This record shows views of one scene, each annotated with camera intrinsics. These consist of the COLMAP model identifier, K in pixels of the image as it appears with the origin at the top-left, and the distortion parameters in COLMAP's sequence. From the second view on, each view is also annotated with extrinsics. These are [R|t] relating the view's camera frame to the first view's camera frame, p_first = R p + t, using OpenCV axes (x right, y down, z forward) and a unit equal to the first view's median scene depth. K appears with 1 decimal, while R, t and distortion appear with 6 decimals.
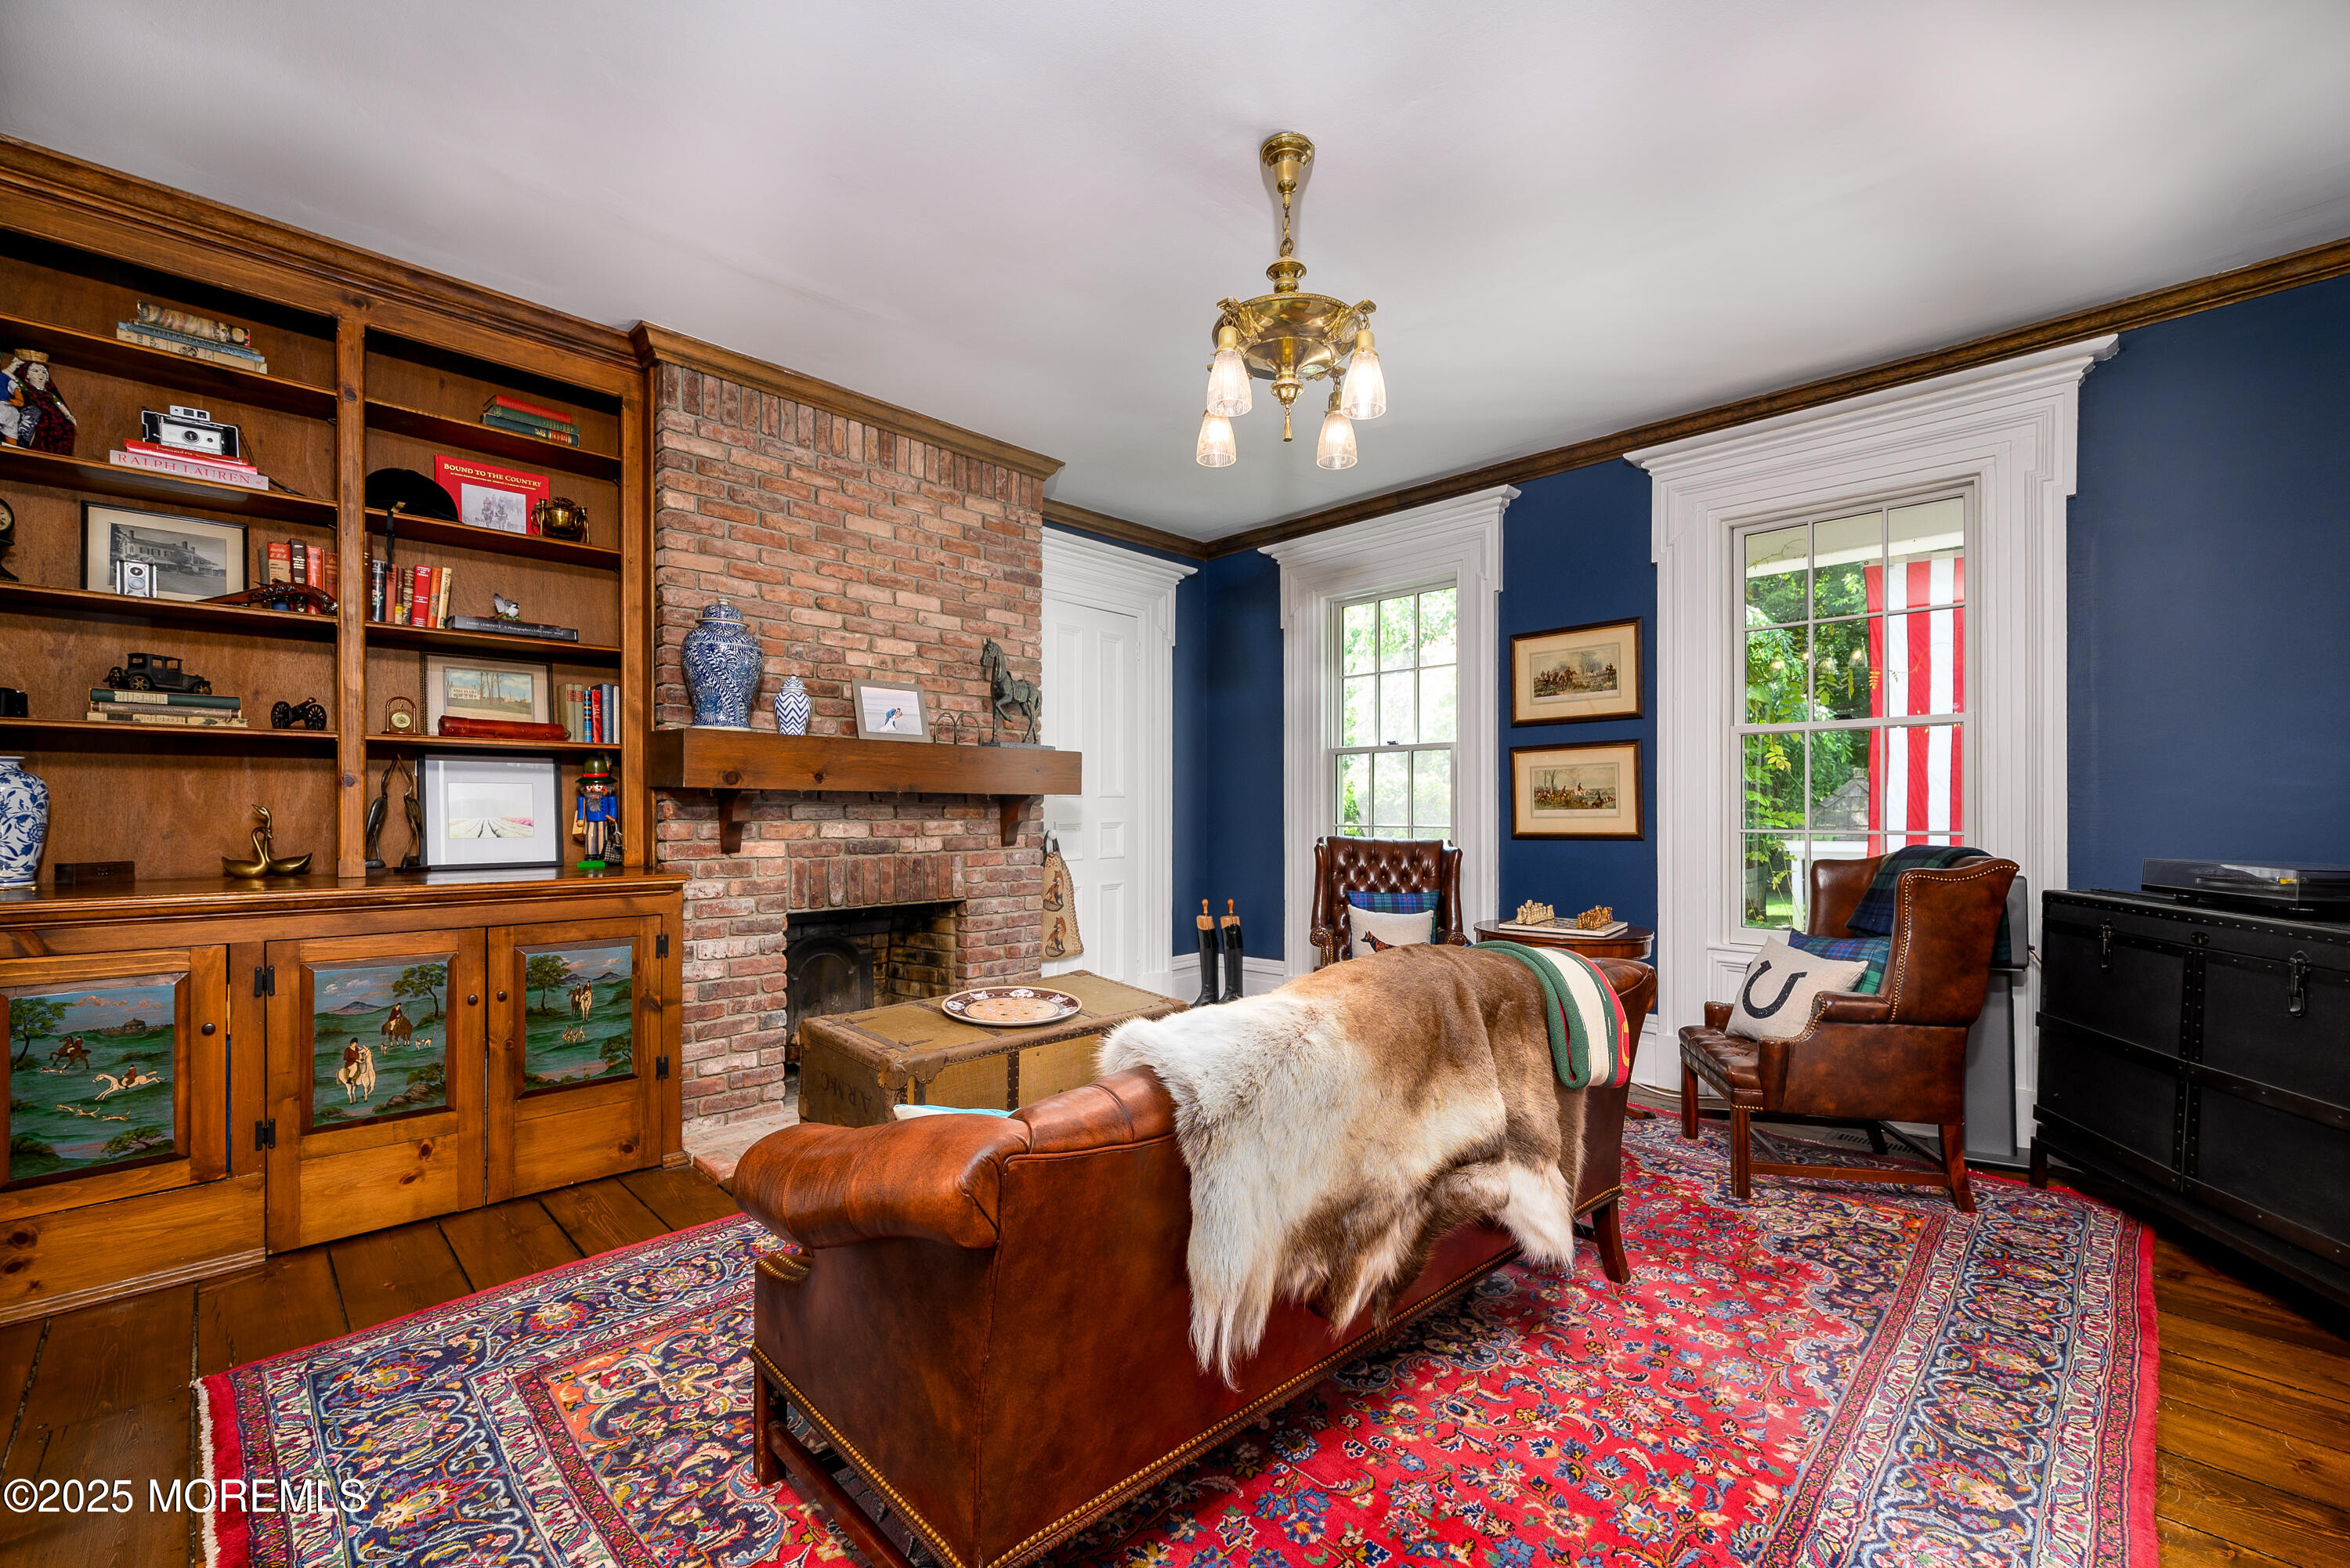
lens RADIAL K [[962.2, 0, 1190.6], [0, 962.2, 804.3], [0, 0, 1]] dist [0.000516, -0.000033]
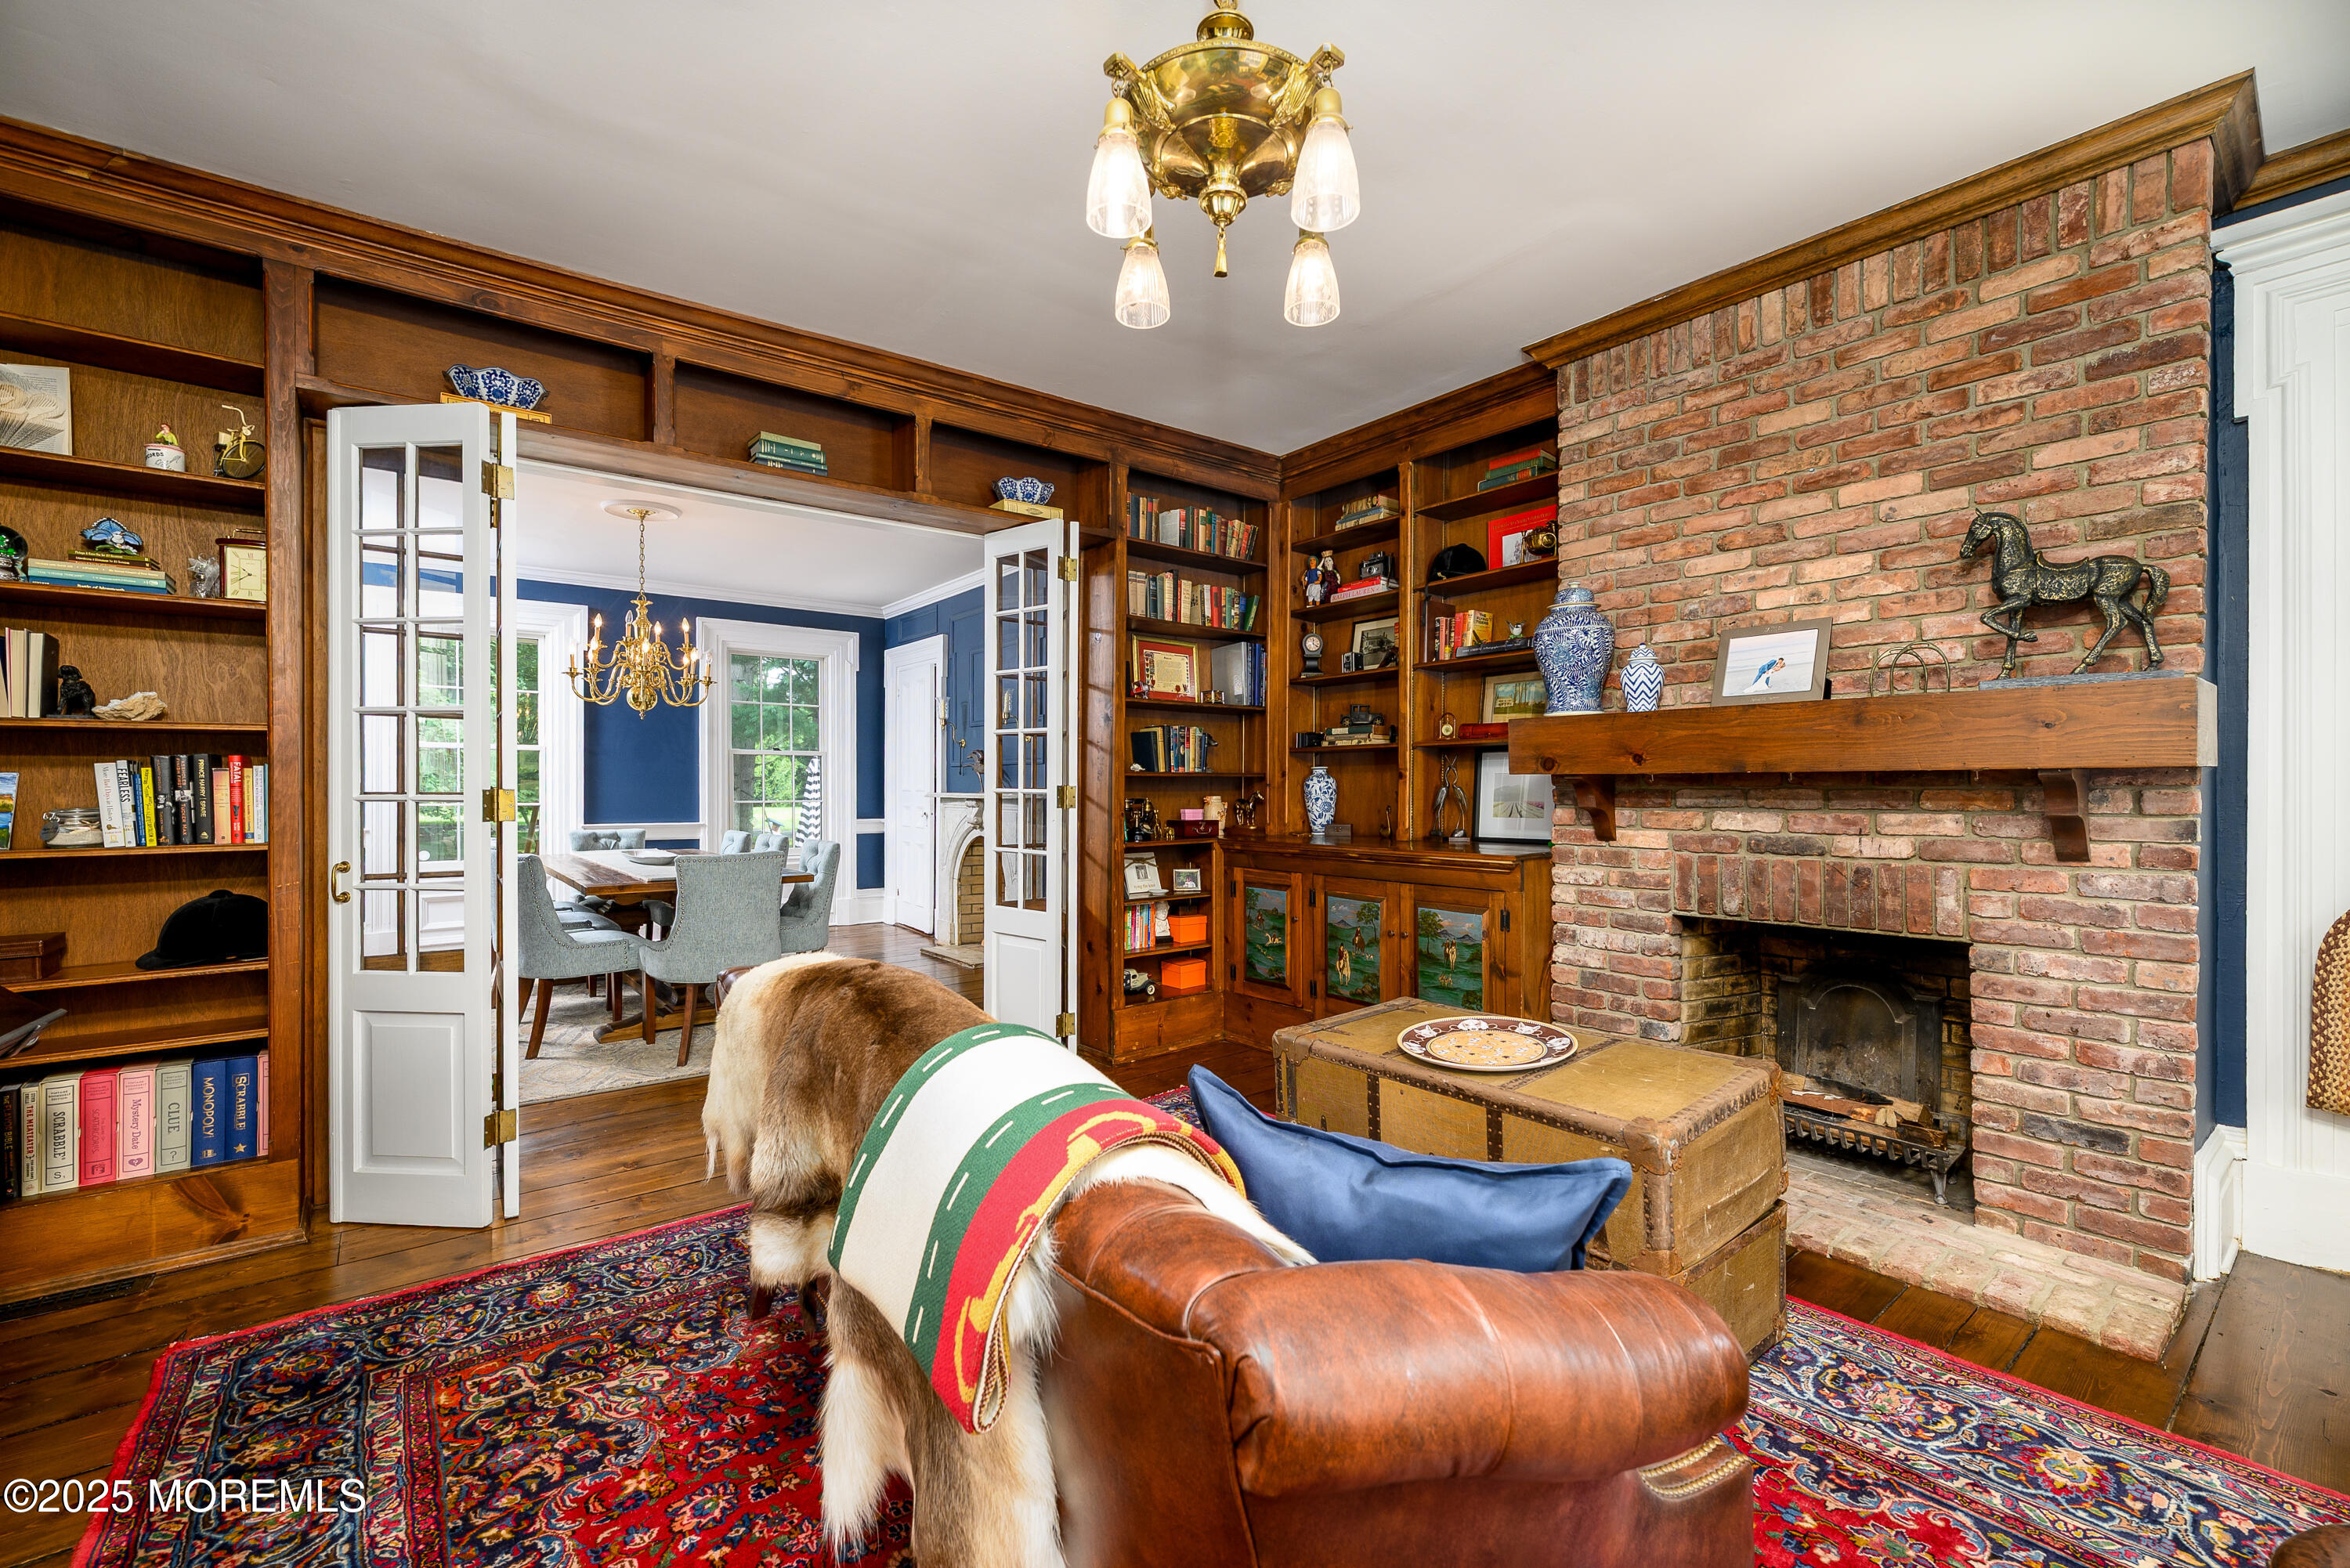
lens RADIAL K [[962.2, 0, 1179.4], [0, 962.2, 788.4], [0, 0, 1]] dist [0.000516, -0.000033]
pose [[-0.106248, -0.002756, -0.994336, 0.474364], [0.007866, 0.999963, -0.003612, -0.001274], [0.994309, -0.008205, -0.106223, 0.617997]]
